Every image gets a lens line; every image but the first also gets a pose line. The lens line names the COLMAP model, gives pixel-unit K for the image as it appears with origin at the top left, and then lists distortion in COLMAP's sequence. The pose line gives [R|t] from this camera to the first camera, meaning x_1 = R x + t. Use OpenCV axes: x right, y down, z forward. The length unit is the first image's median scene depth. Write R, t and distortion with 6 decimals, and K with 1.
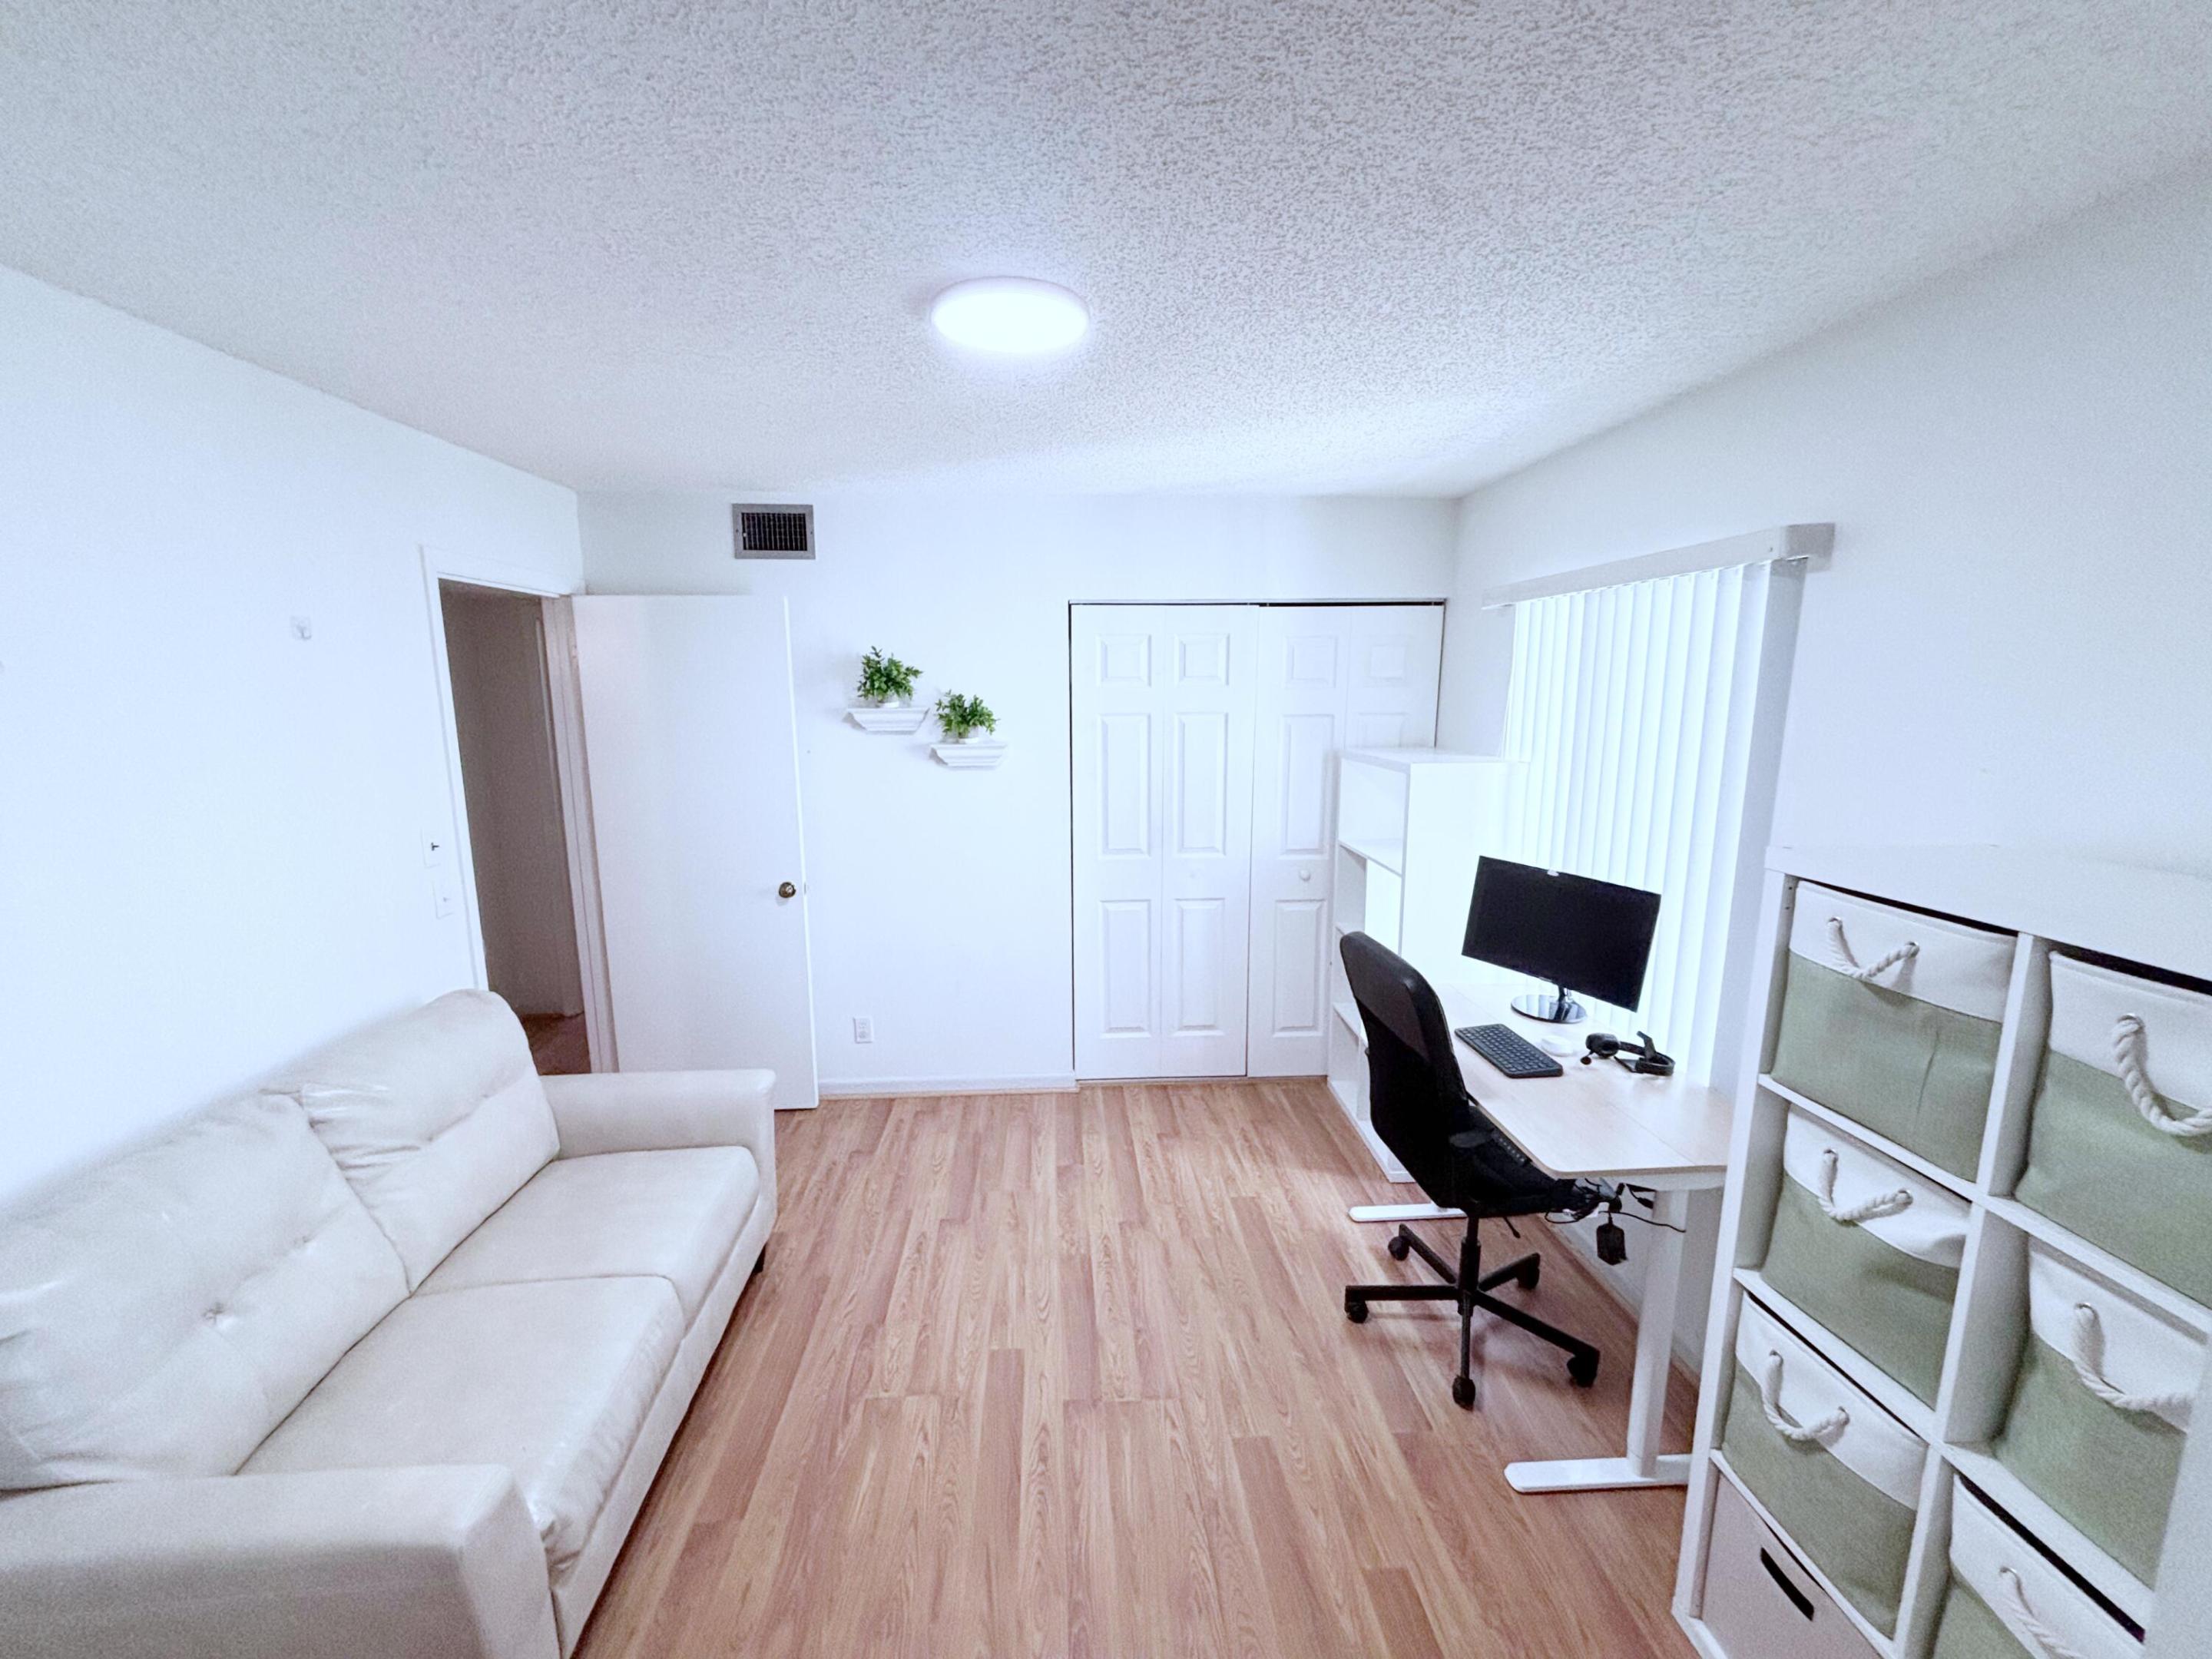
lens RADIAL K [[885.7, 0, 1105.3], [0, 885.7, 828.2], [0, 0, 1]] dist [0.000907, 0.000156]
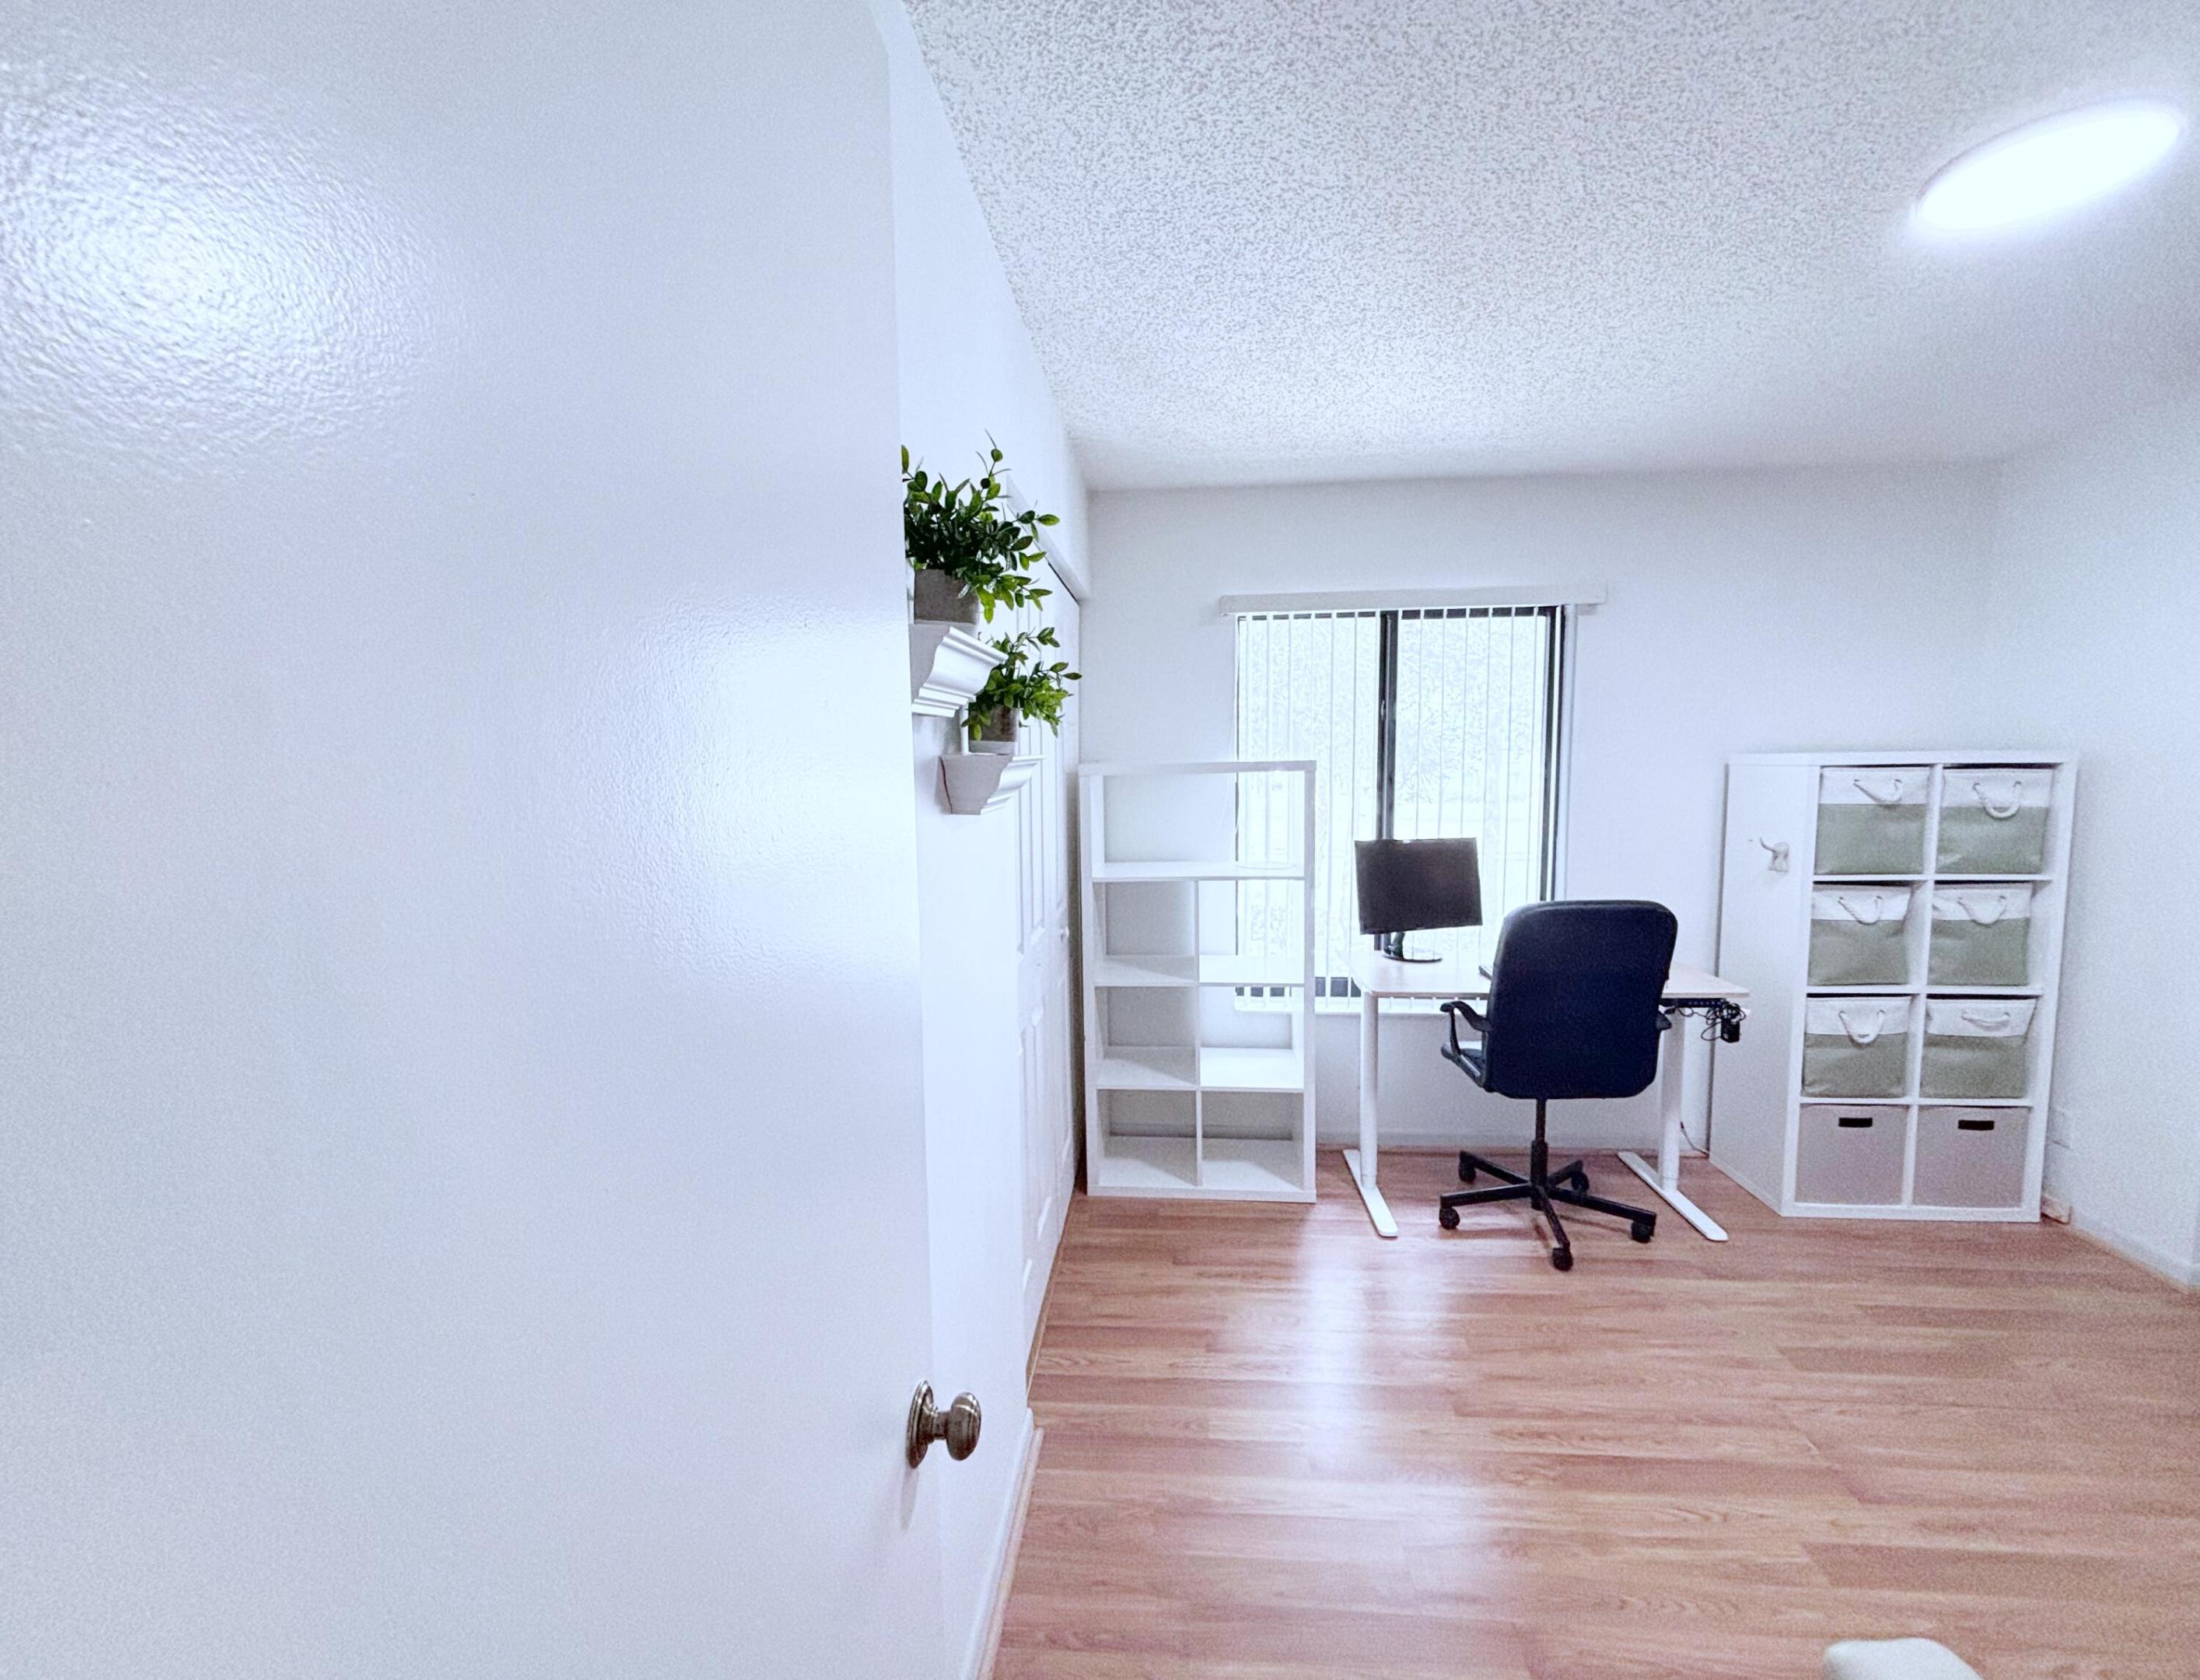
lens RADIAL K [[903.9, 0, 1109.3], [0, 903.9, 852.9], [0, 0, 1]] dist [0.013008, 0.000546]
pose [[0.130087, -0.097664, 0.986681, -0.884680], [0.174613, 0.981840, 0.074163, -0.112984], [-0.976006, 0.162640, 0.144778, 1.422820]]
